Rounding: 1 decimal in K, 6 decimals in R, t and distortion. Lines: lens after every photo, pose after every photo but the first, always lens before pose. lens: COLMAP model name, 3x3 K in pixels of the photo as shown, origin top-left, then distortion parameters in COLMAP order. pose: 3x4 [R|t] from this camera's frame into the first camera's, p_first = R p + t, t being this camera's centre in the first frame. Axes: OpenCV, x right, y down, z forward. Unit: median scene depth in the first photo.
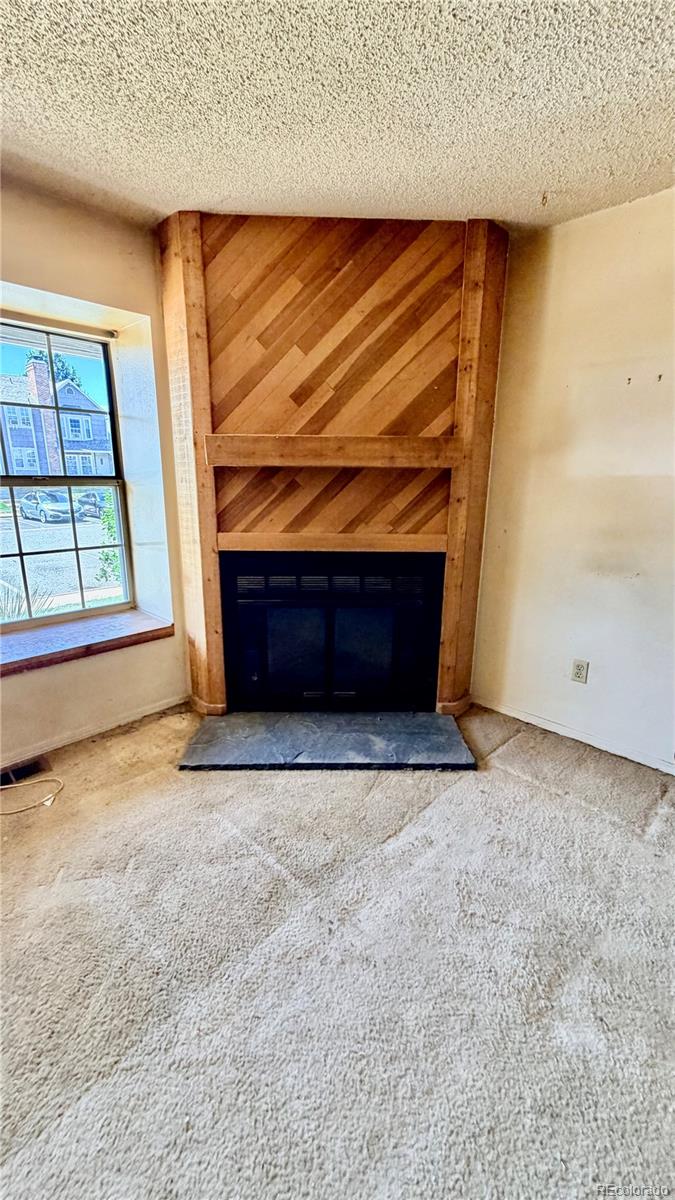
lens RADIAL K [[487.9, 0, 344.8], [0, 487.9, 593.9], [0, 0, 1]] dist [0.003712, -0.000262]
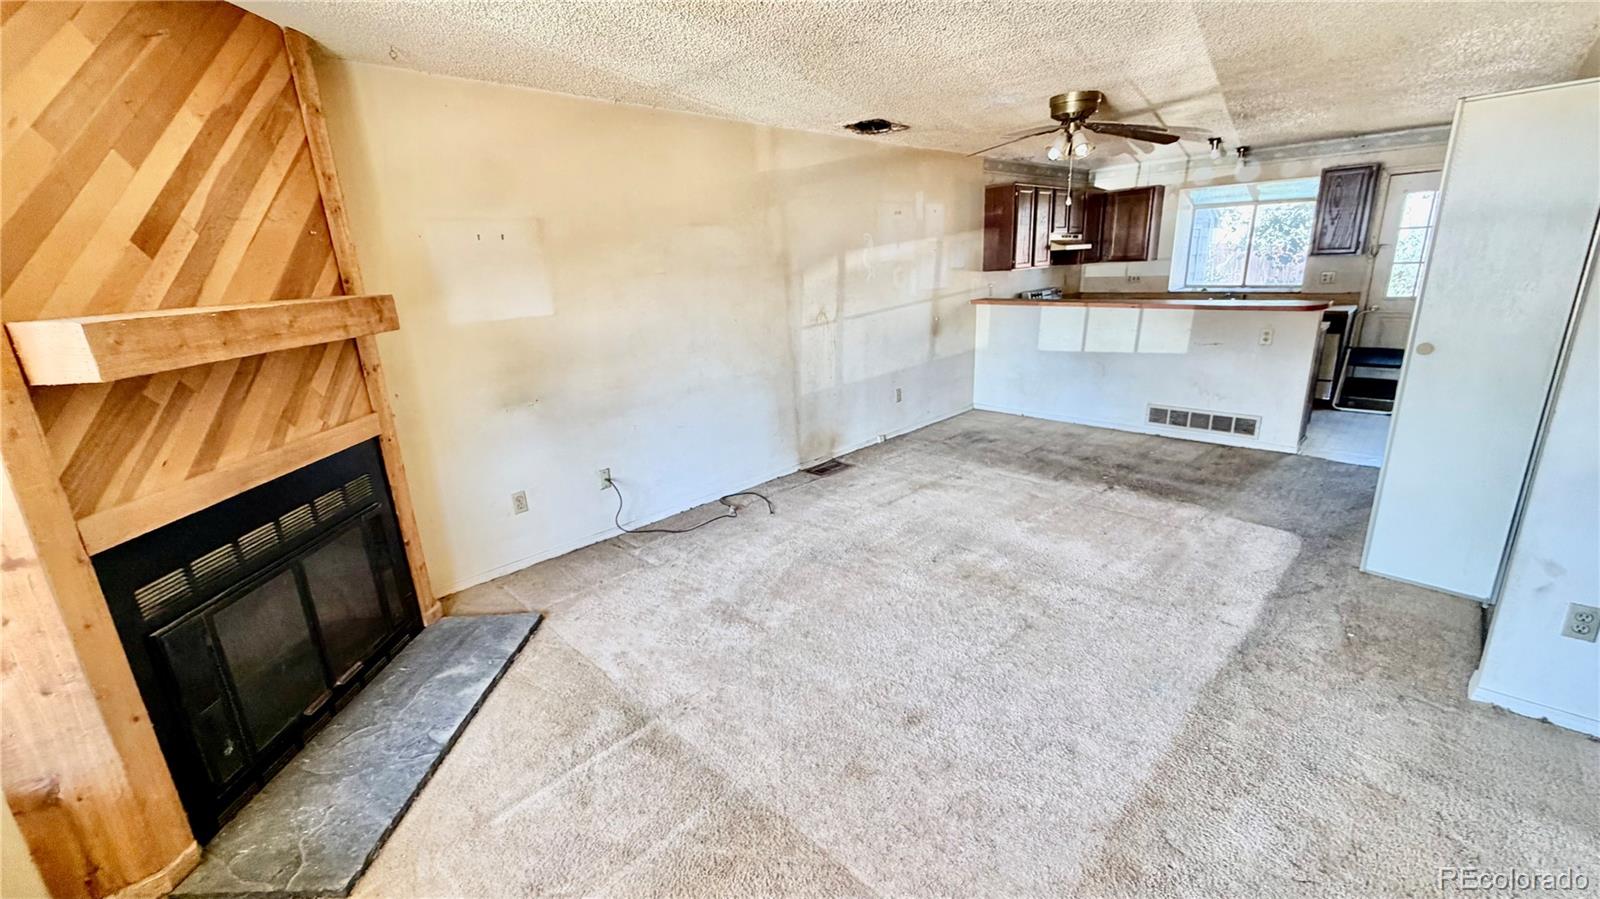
lens RADIAL K [[650.6, 0, 792.9], [0, 650.6, 448.0], [0, 0, 1]] dist [0.003712, -0.000262]
pose [[0.017375, -0.288310, 0.957380, -0.884278], [0.284420, 0.919391, 0.271708, -0.177248], [-0.958542, 0.267577, 0.097976, 0.273813]]
